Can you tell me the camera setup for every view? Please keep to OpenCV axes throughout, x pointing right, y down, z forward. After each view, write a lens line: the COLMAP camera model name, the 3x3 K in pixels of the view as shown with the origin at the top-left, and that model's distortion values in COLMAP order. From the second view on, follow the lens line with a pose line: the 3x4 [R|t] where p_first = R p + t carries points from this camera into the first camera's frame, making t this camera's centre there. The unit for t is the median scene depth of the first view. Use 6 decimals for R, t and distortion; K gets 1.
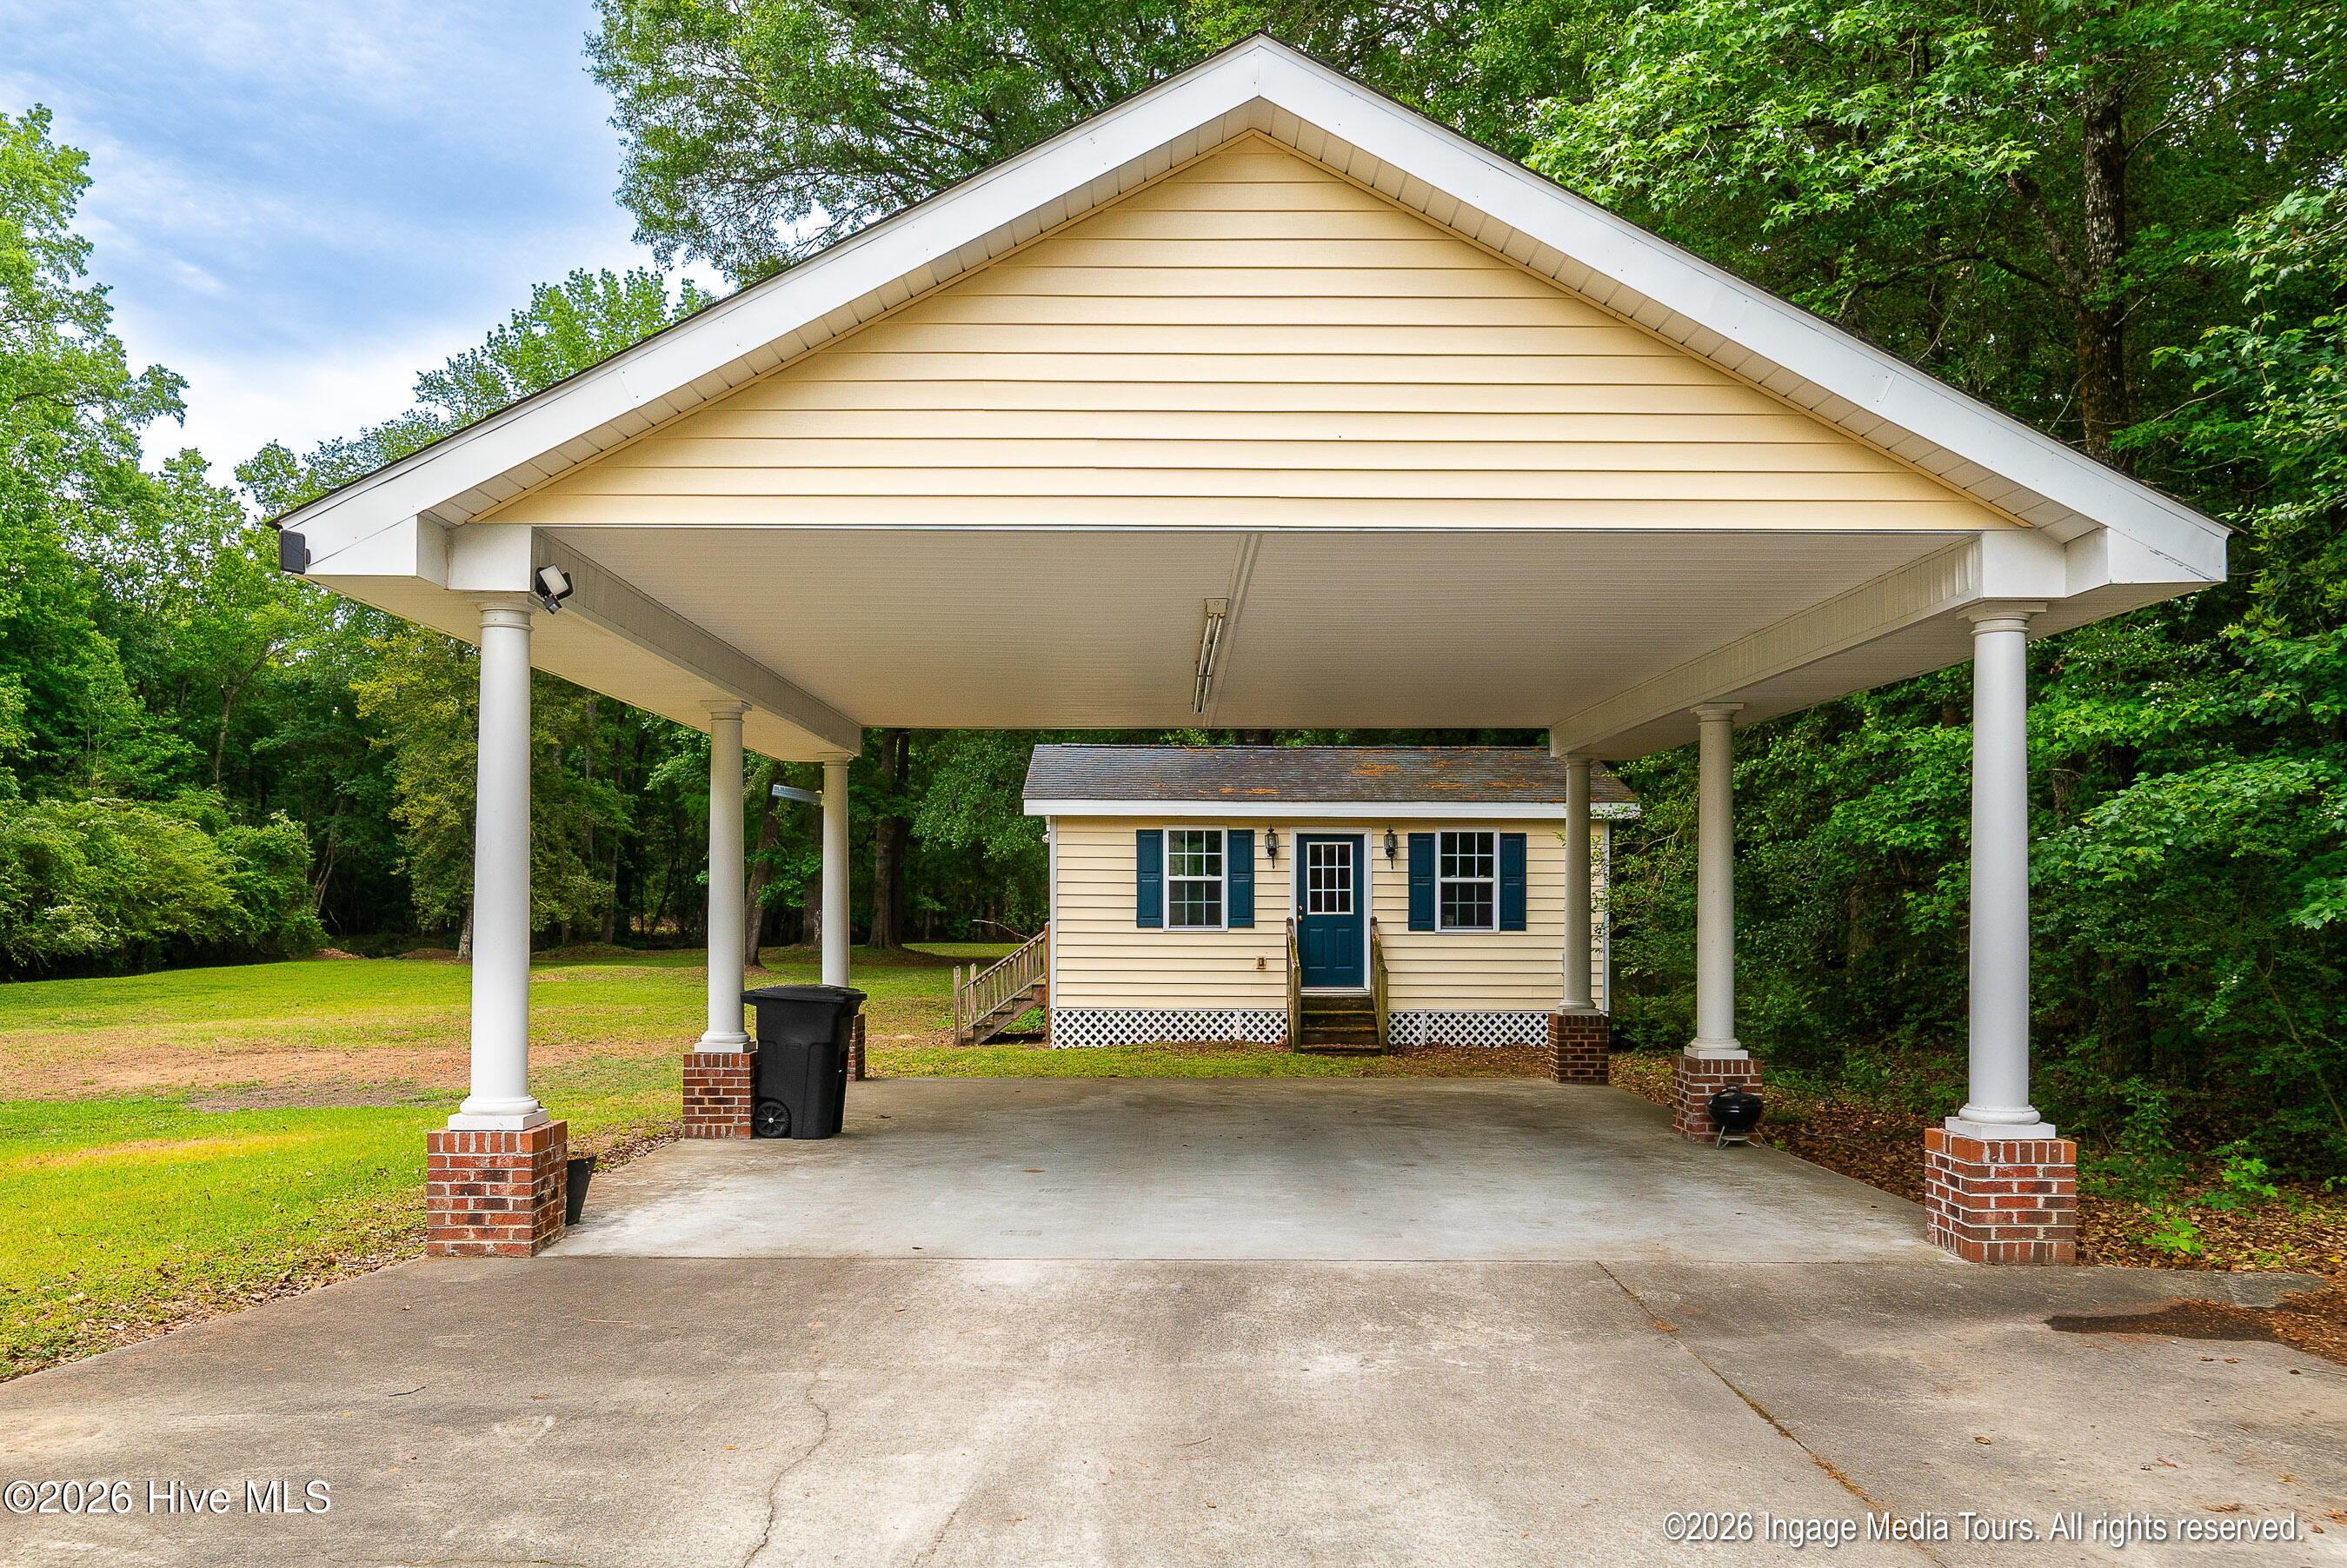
lens RADIAL K [[1708.6, 0, 1164.6], [0, 1708.6, 889.7], [0, 0, 1]] dist [0.045569, -0.000389]
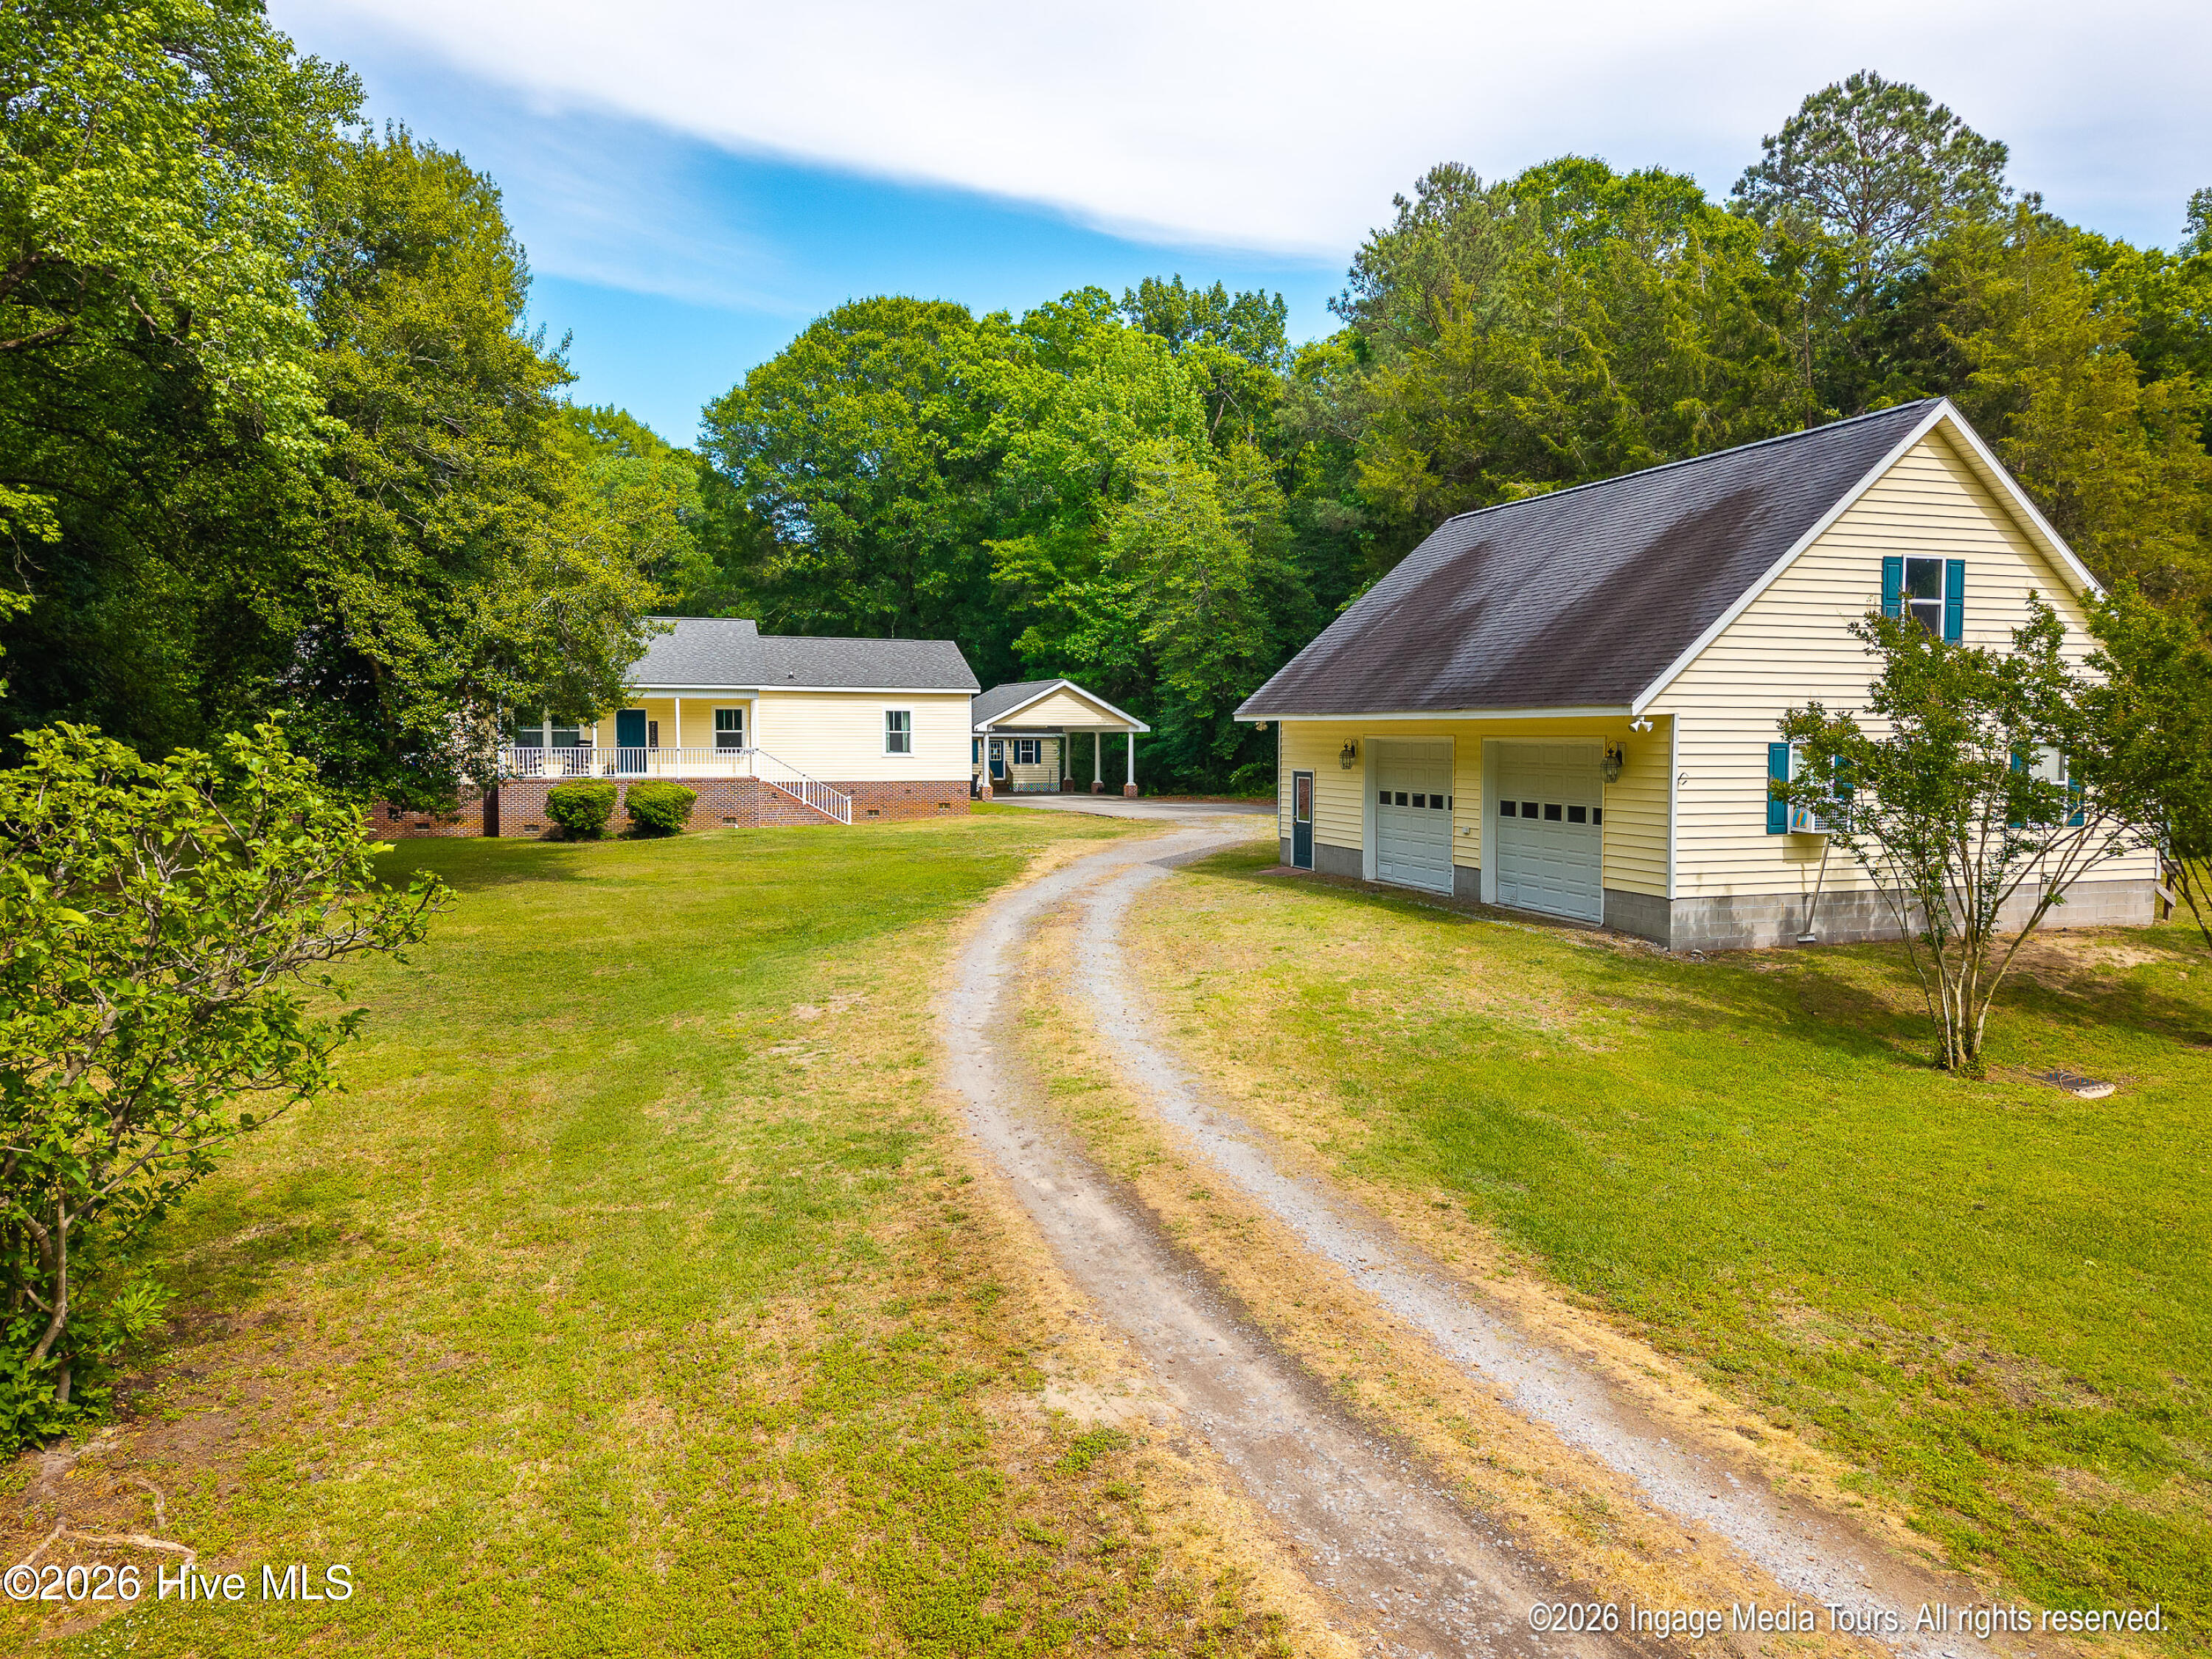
lens RADIAL K [[1460.4, 0, 1106.0], [0, 1460.4, 829.5], [0, 0, 1]] dist [0.057066, -0.037096]
pose [[0.926369, -0.025360, 0.375762, -0.968710], [-0.001744, 0.997431, 0.071617, -0.070548], [-0.376613, -0.066999, 0.923945, -2.315574]]
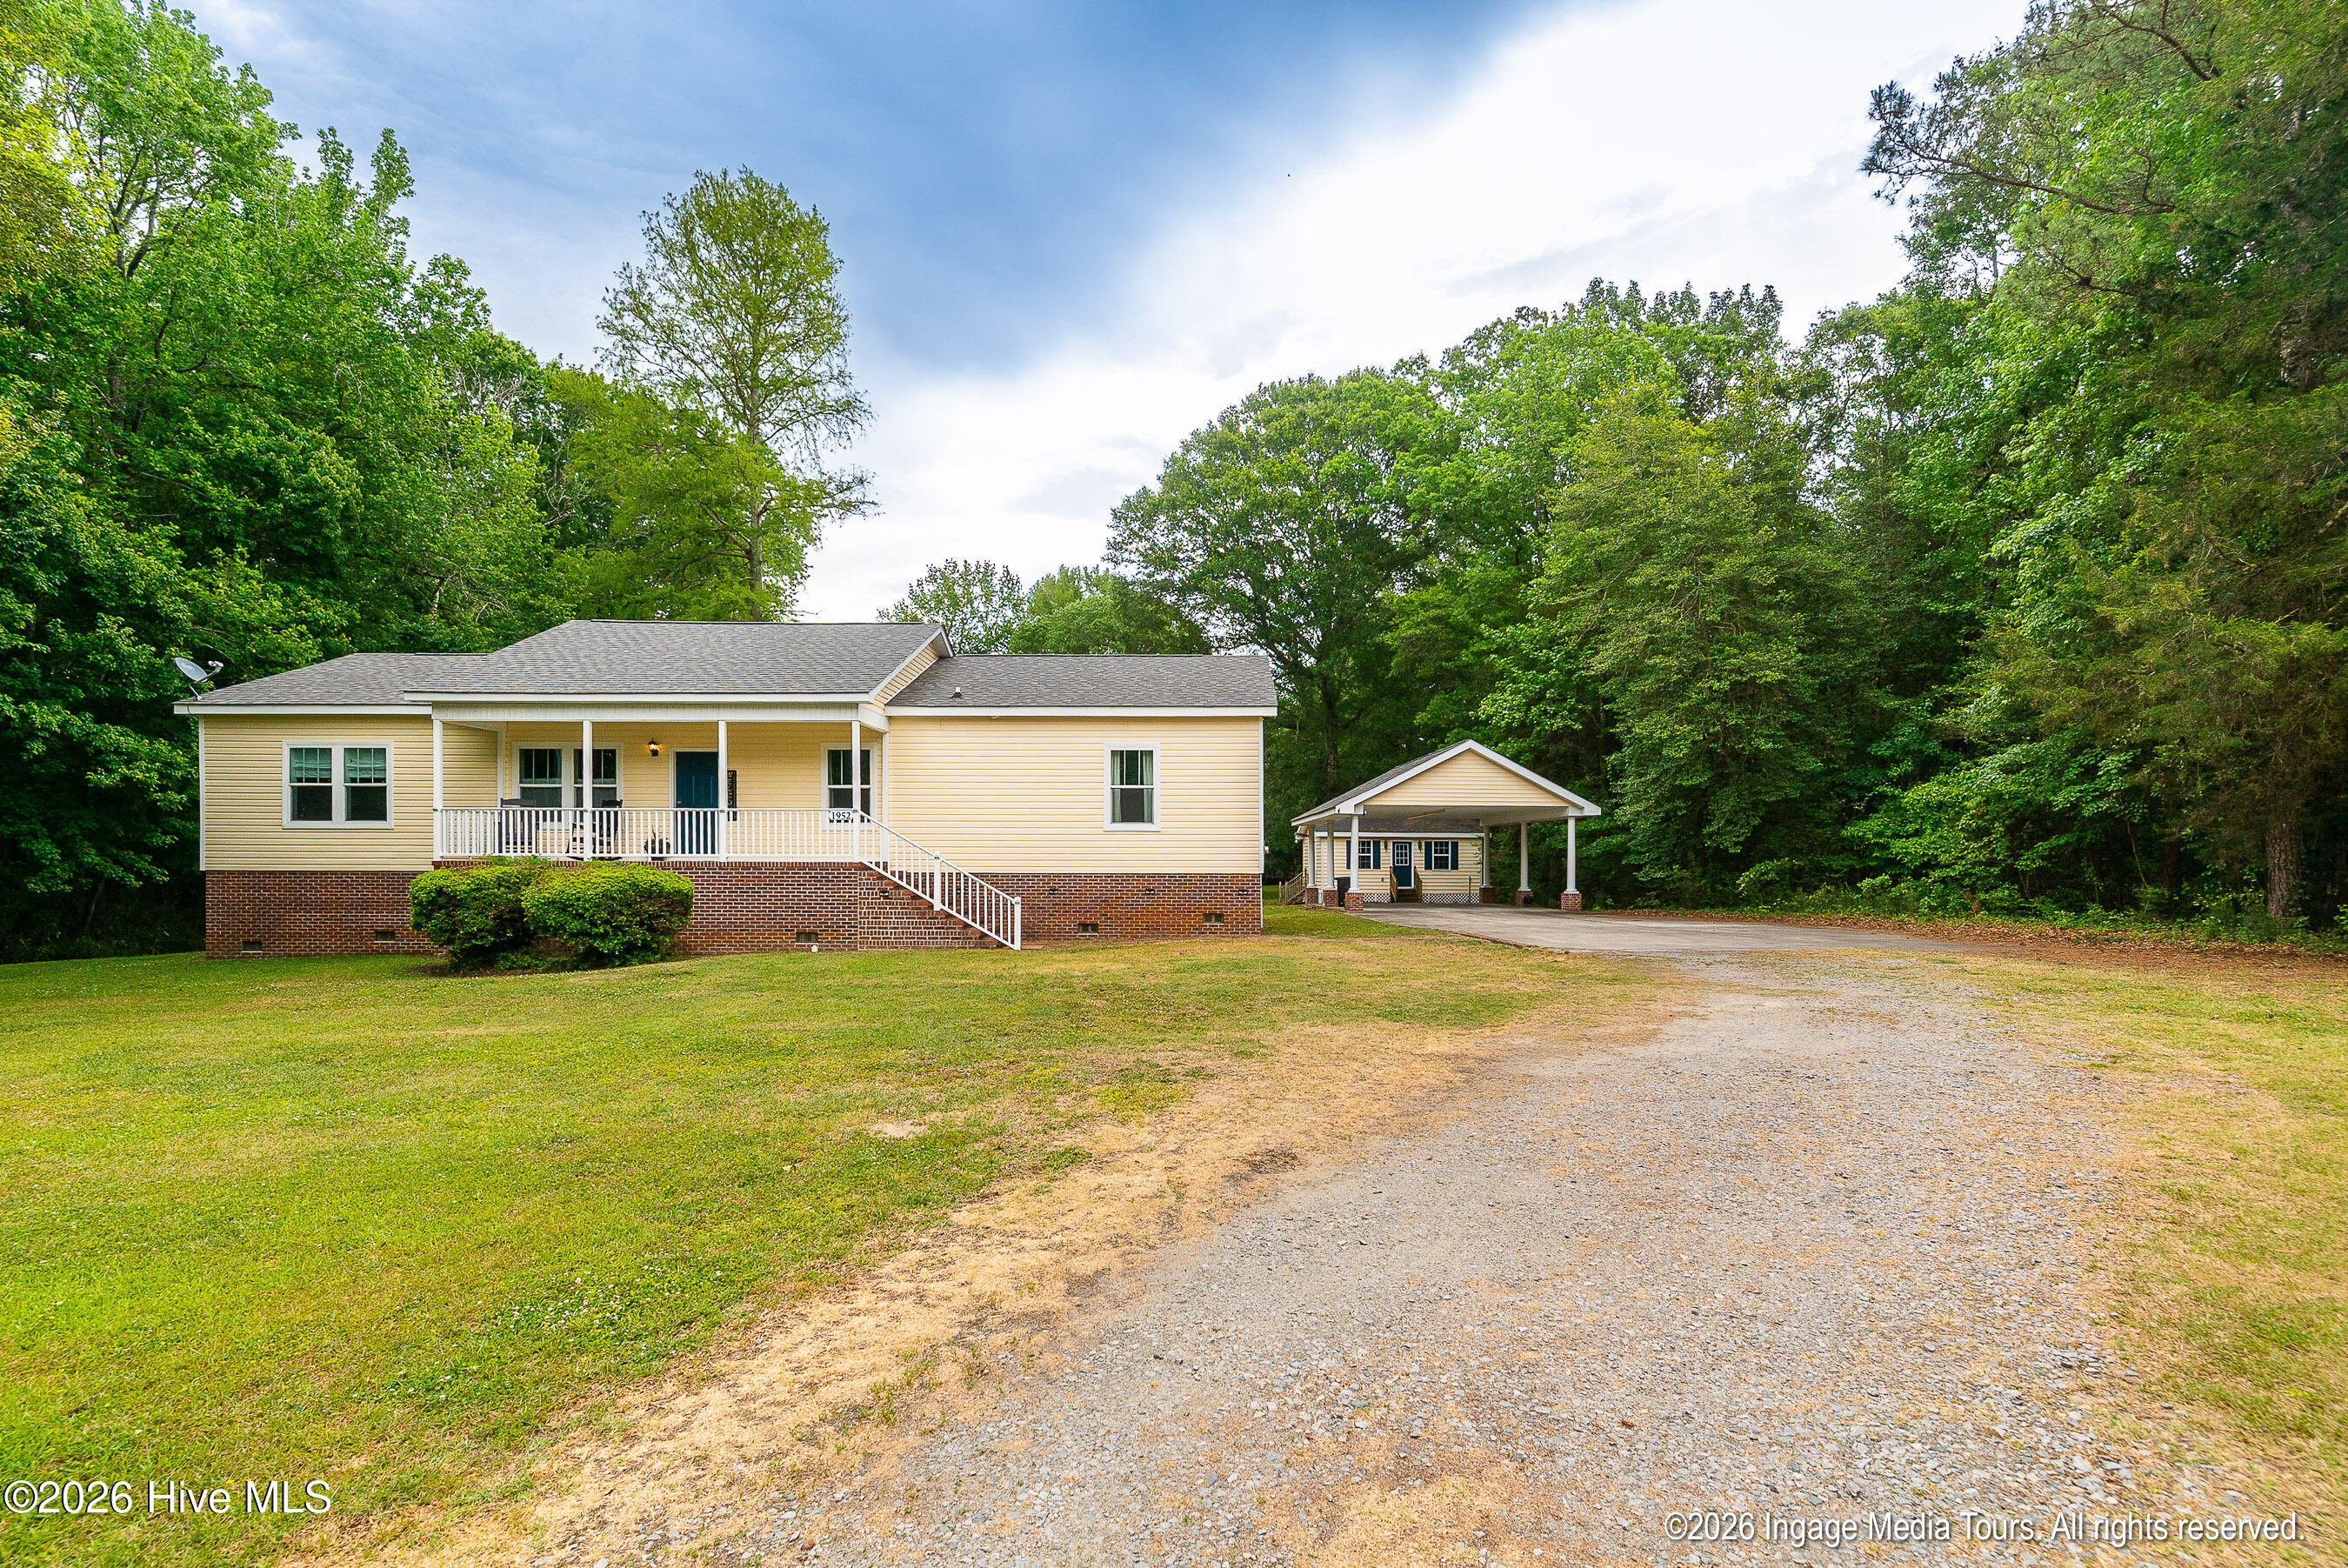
lens RADIAL K [[1057.5, 0, 1204.7], [0, 1057.5, 863.7], [0, 0, 1]] dist [0.003845, 0.000220]
pose [[0.998023, 0.000633, 0.062846, -0.425286], [-0.000900, 0.999991, 0.004211, 0.002938], [-0.062843, -0.004259, 0.998014, -1.067974]]
